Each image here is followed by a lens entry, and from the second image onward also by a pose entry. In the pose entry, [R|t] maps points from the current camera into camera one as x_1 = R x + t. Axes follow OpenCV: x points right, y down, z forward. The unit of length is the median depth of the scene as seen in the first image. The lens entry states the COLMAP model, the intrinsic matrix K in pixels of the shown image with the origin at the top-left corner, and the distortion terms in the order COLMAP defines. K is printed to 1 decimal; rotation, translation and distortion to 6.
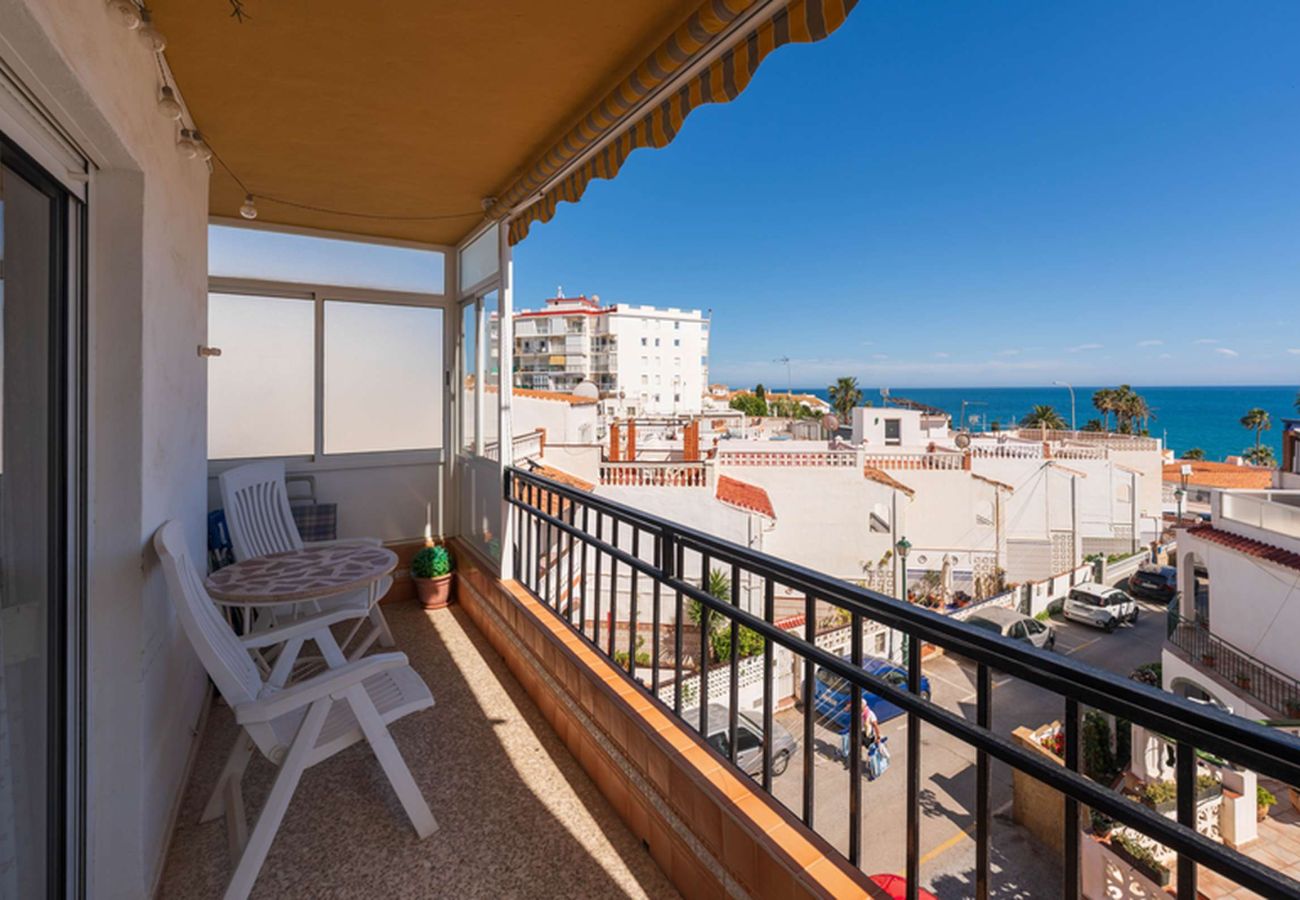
lens RADIAL K [[575.0, 0, 649.7], [0, 575.0, 374.7], [0, 0, 1]] dist [0.003254, -0.001061]
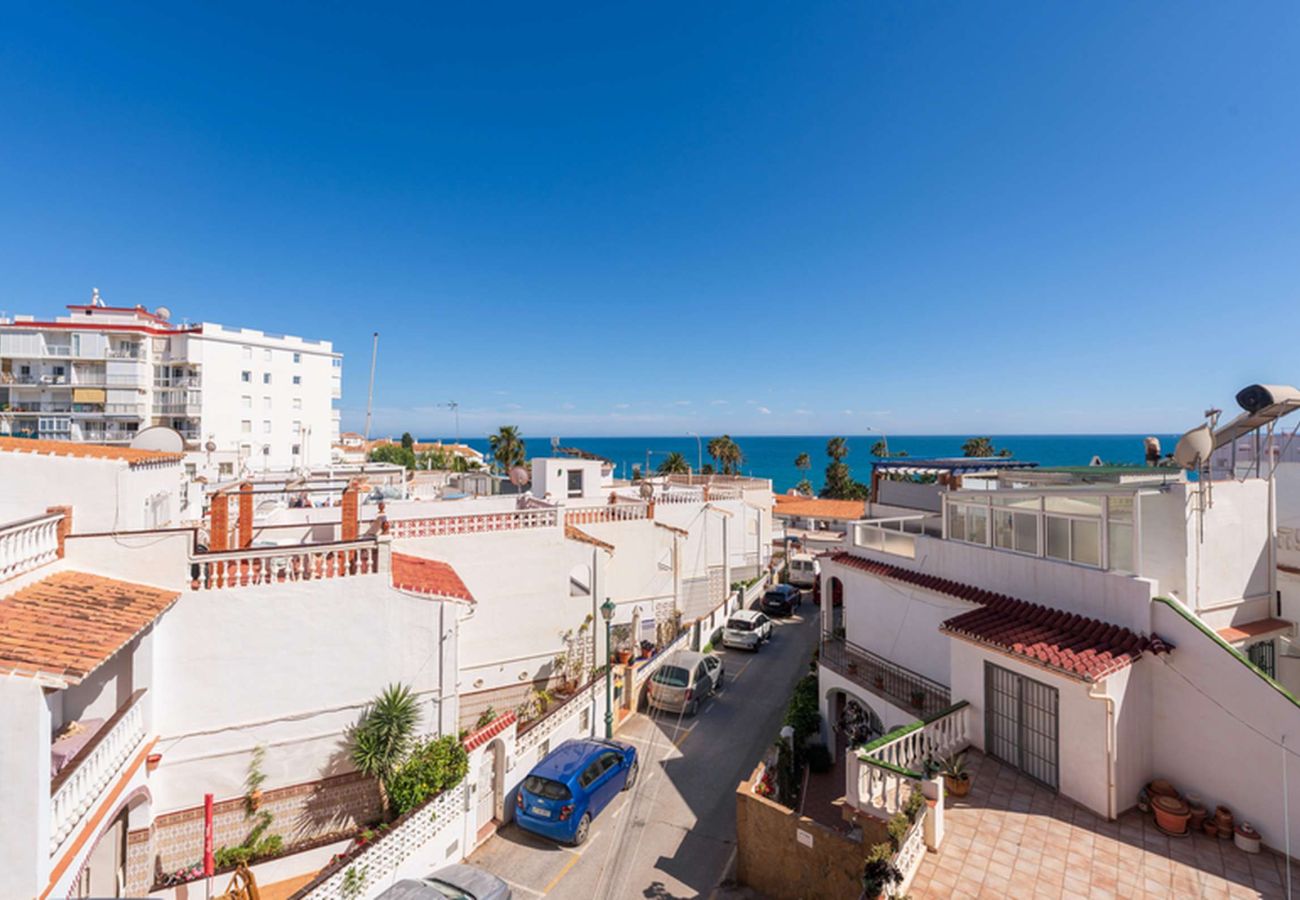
lens RADIAL K [[594.1, 0, 665.6], [0, 594.1, 423.4], [0, 0, 1]] dist [0.003726, -0.002580]
pose [[0.817671, 0.014518, 0.575502, -0.035075], [-0.014333, 0.999885, -0.004860, 0.003806], [-0.575507, -0.004274, 0.817786, 0.155828]]
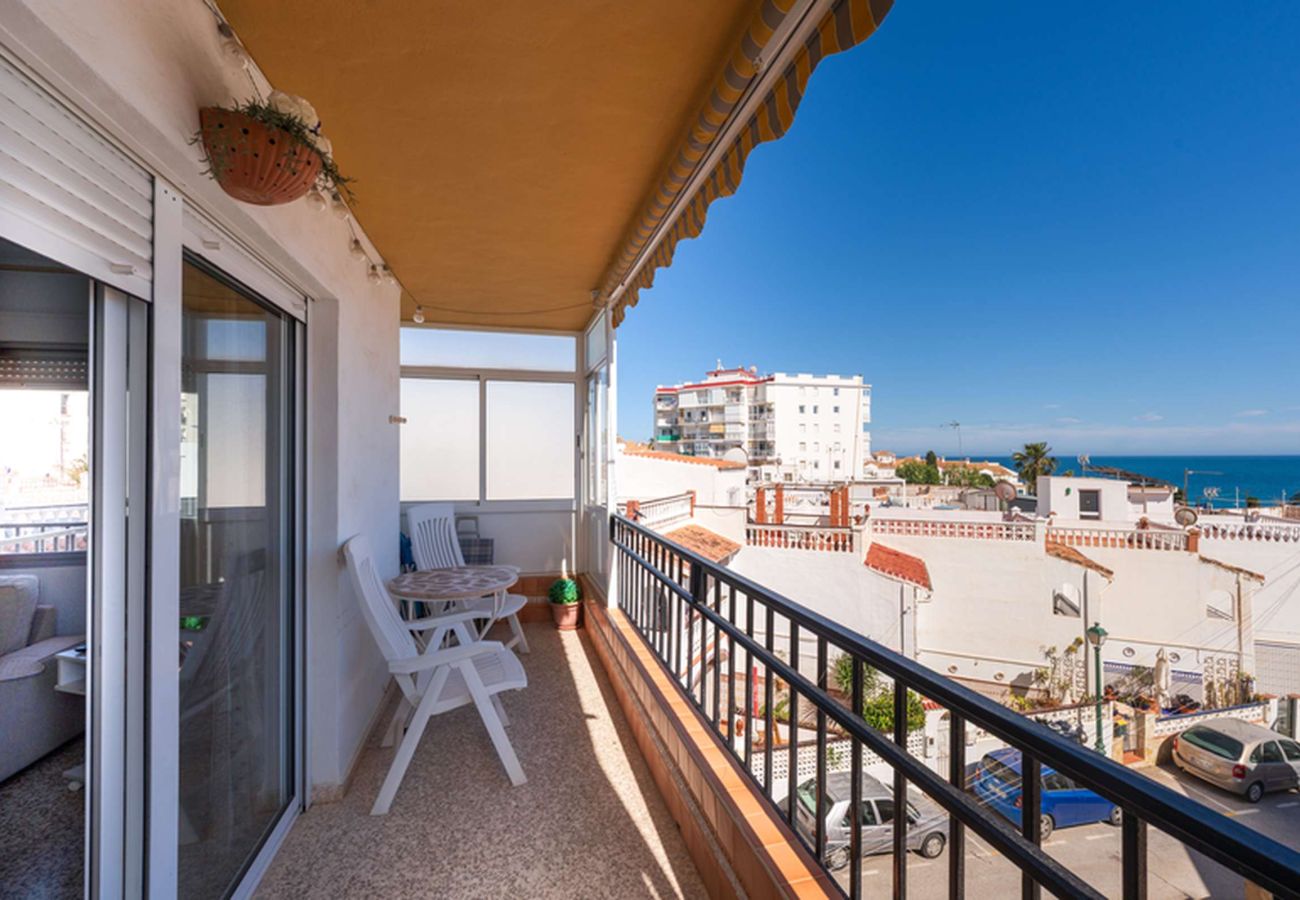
lens RADIAL K [[542.5, 0, 634.7], [0, 542.5, 437.5], [0, 0, 1]] dist [0.001381, -0.001198]
pose [[0.950687, -0.007771, -0.310054, 0.026581], [0.004903, 0.999938, -0.010030, 0.002633], [0.310113, 0.008015, 0.950666, -0.010065]]
